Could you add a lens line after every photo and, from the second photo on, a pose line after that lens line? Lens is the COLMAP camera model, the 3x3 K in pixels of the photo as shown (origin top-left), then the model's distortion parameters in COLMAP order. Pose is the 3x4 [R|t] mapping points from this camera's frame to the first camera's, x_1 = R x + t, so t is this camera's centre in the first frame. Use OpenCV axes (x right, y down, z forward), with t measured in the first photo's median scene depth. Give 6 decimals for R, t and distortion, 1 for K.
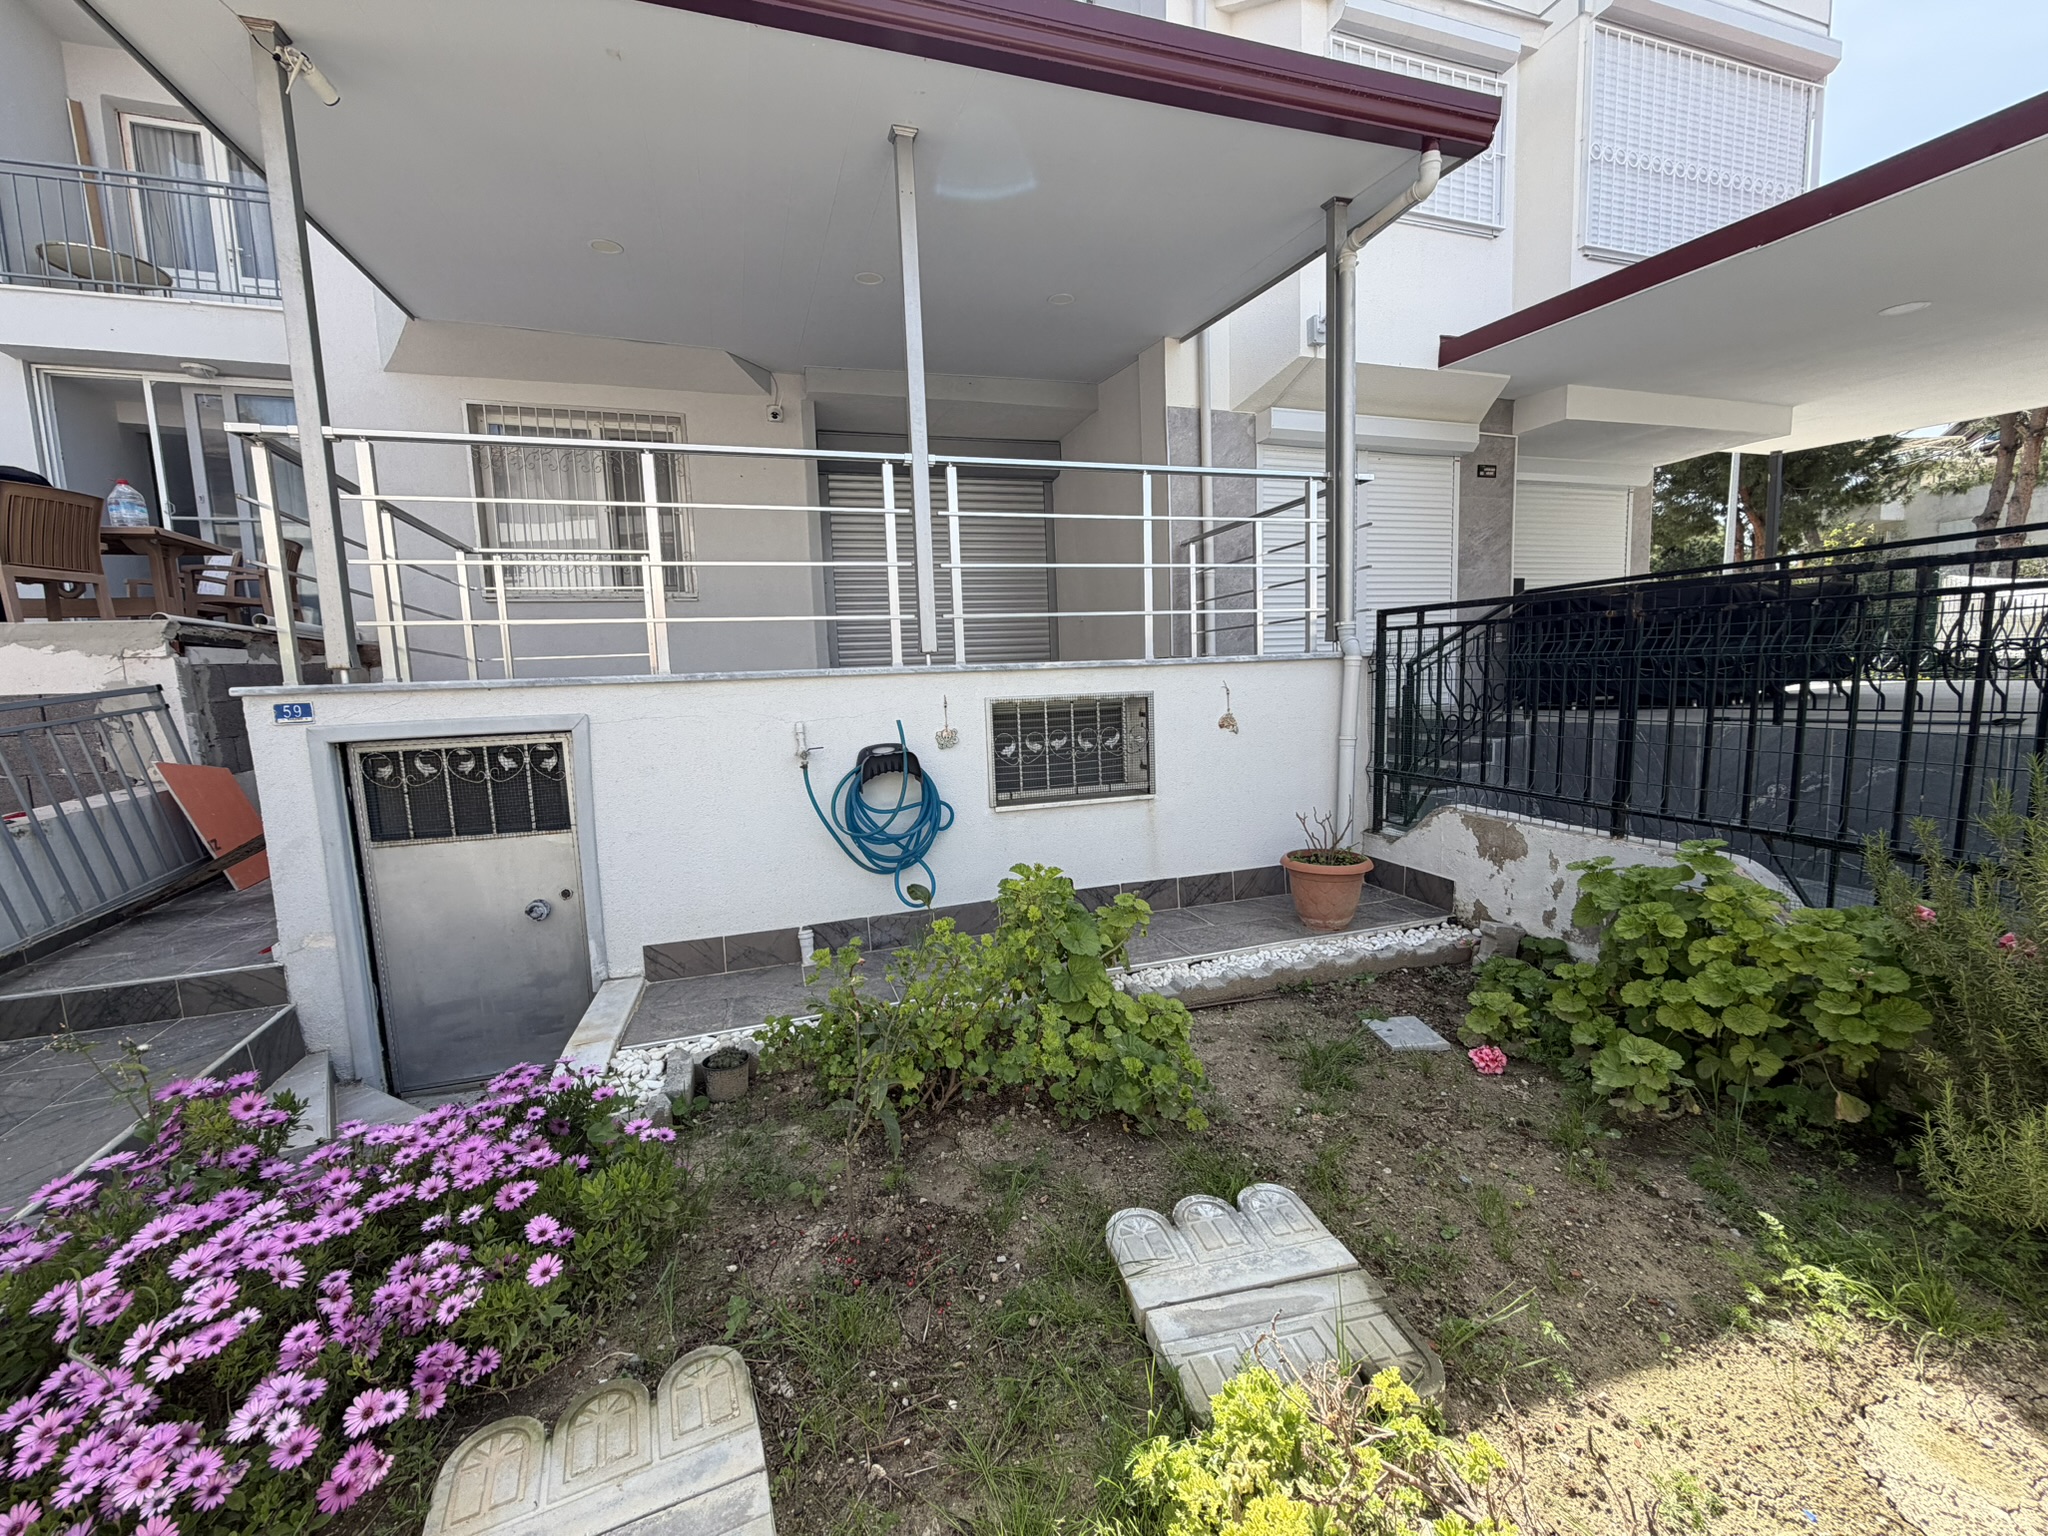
lens RADIAL K [[813.7, 0, 1016.3], [0, 813.7, 772.0], [0, 0, 1]] dist [-0.002810, -0.000069]
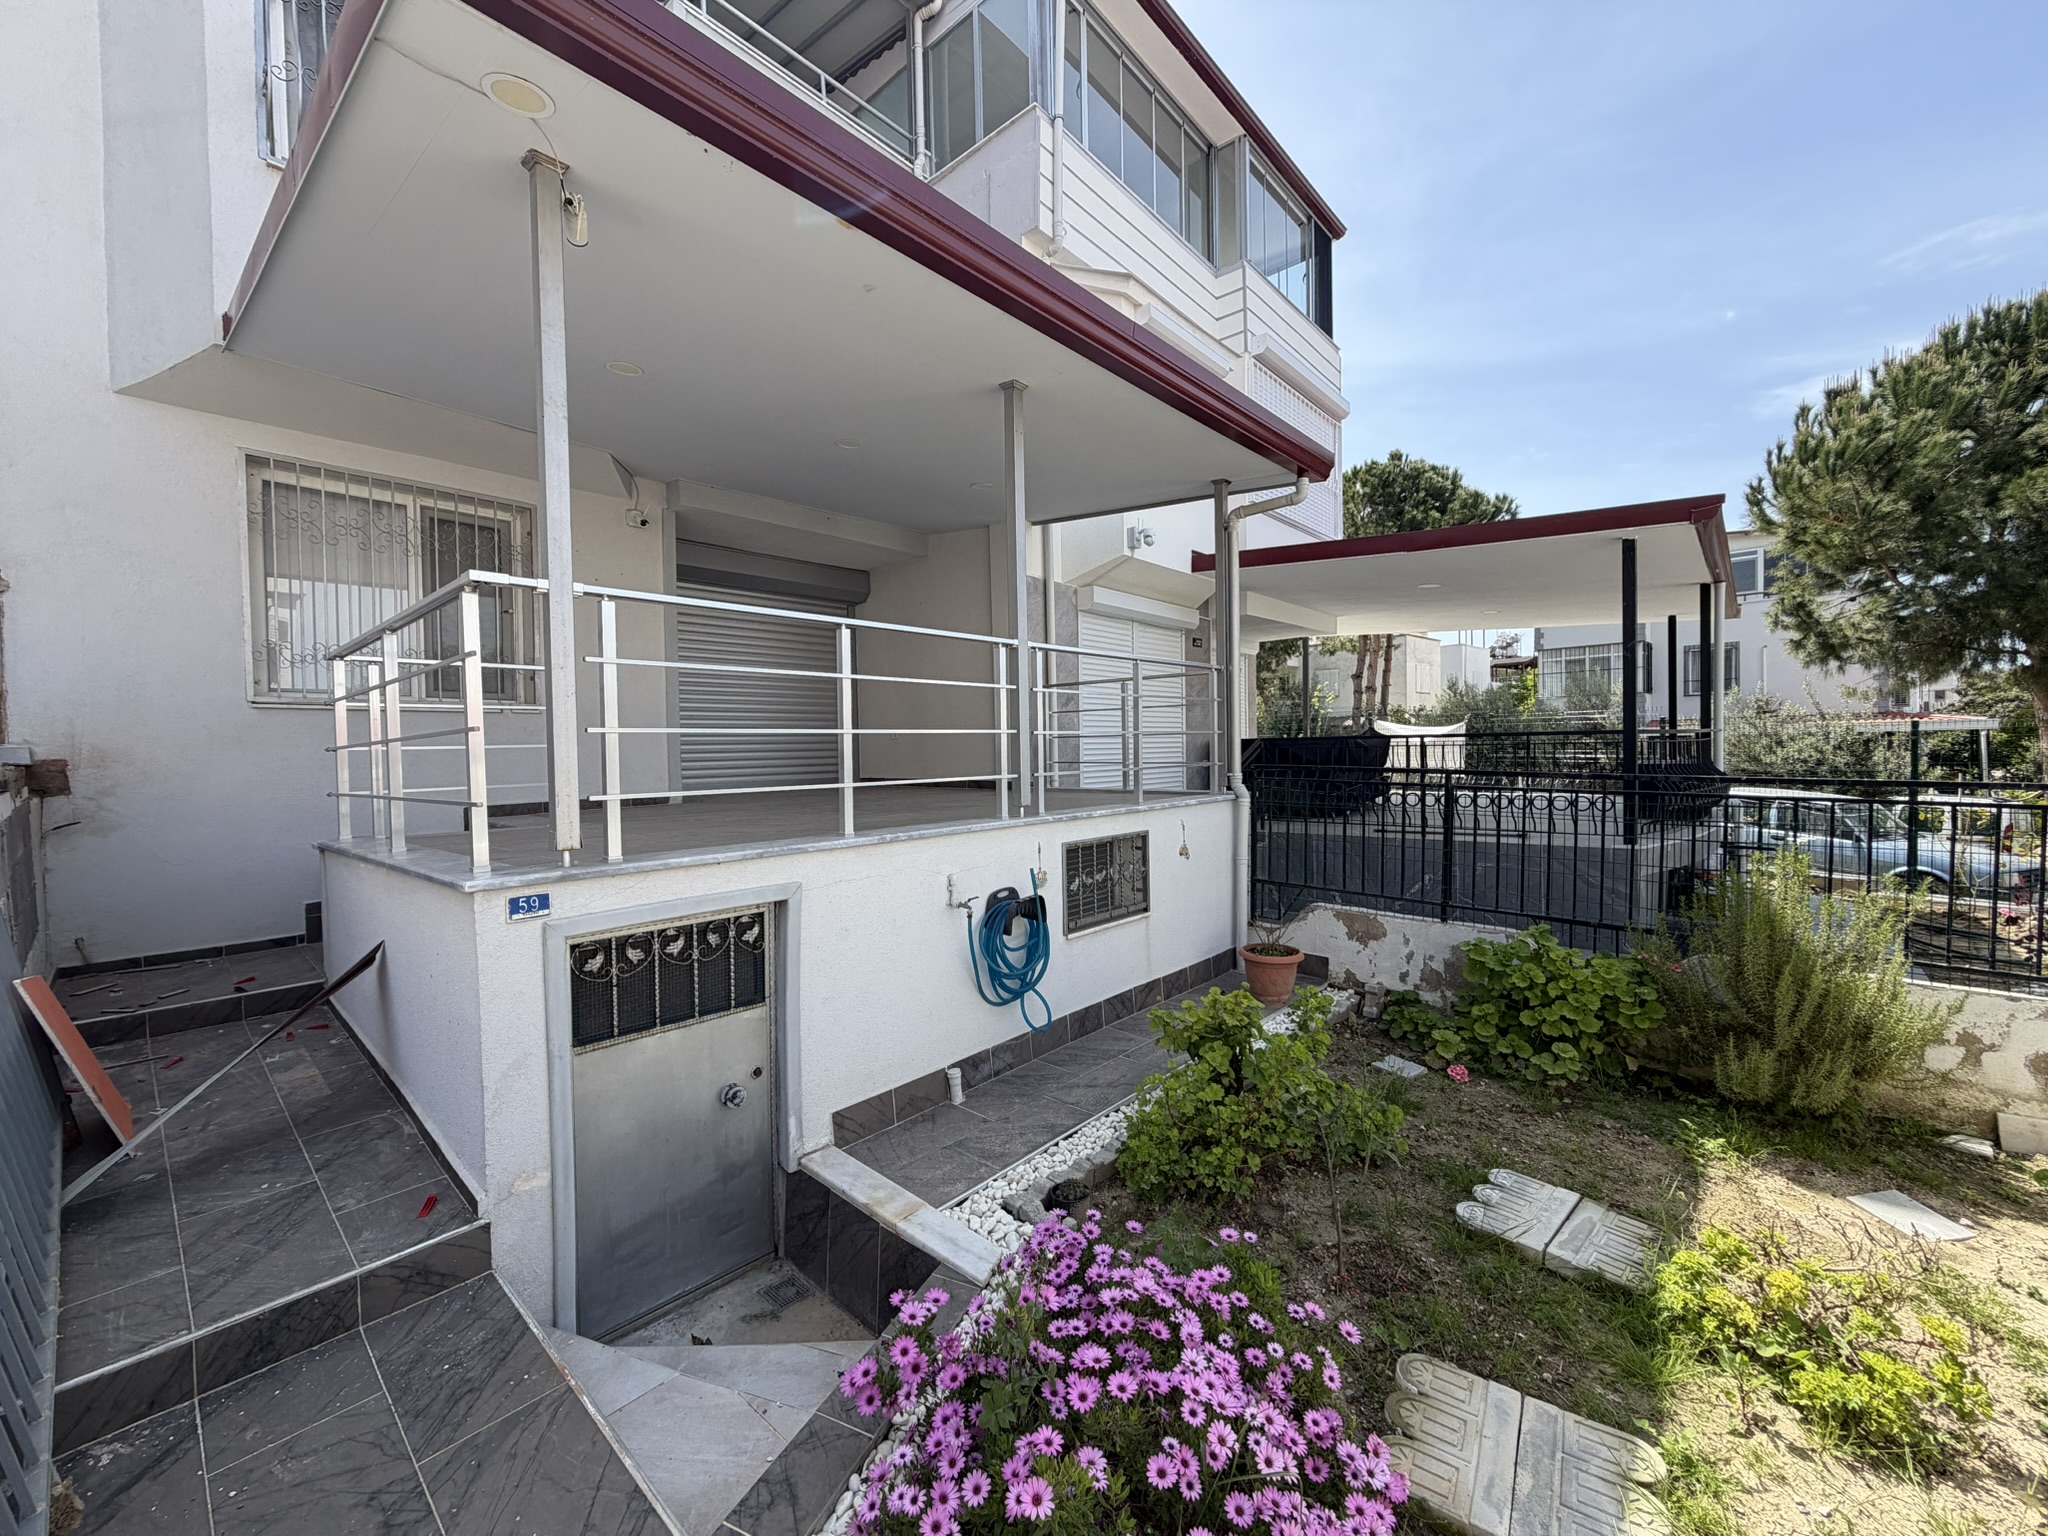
lens RADIAL K [[813.7, 0, 1020.0], [0, 813.7, 766.5], [0, 0, 1]] dist [-0.002810, -0.000069]
pose [[0.864752, 0.013506, 0.502017, -0.679145], [0.037827, 0.995047, -0.091930, -0.093608], [-0.500772, 0.098486, 0.859958, -0.003976]]
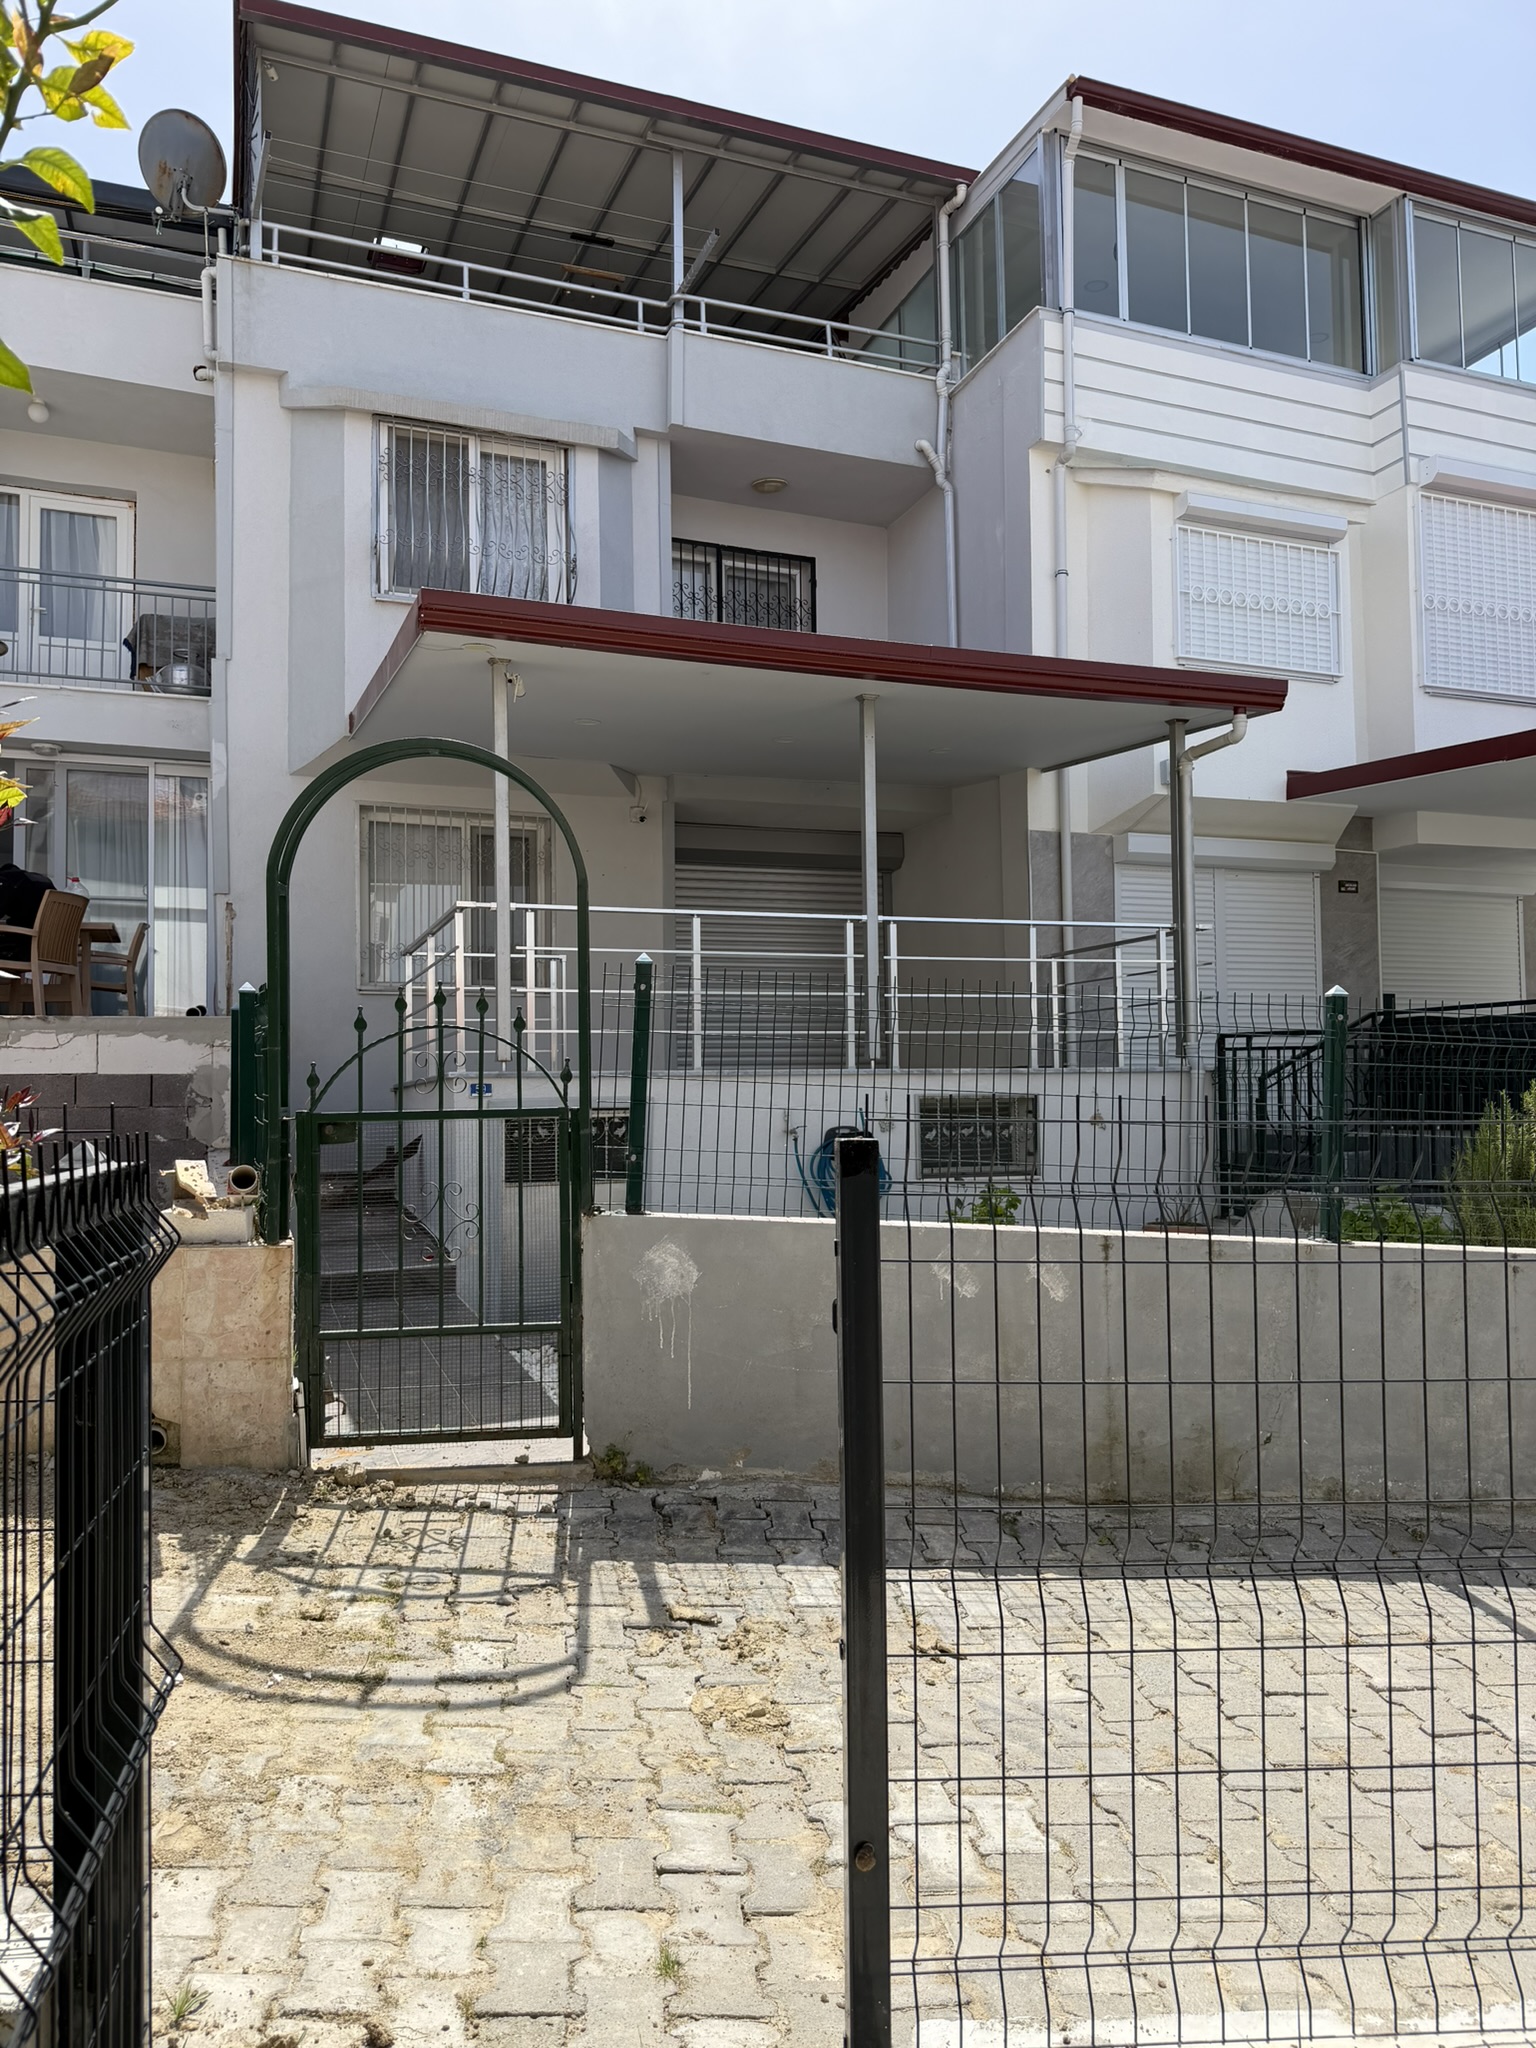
lens RADIAL K [[1439.0, 0, 758.6], [0, 1439.0, 1033.6], [0, 0, 1]] dist [0.047664, -0.042634]
pose [[0.998712, 0.026776, 0.043092, -0.386279], [-0.019760, 0.987605, -0.155711, 0.175497], [-0.046727, 0.154659, 0.986862, -1.275895]]
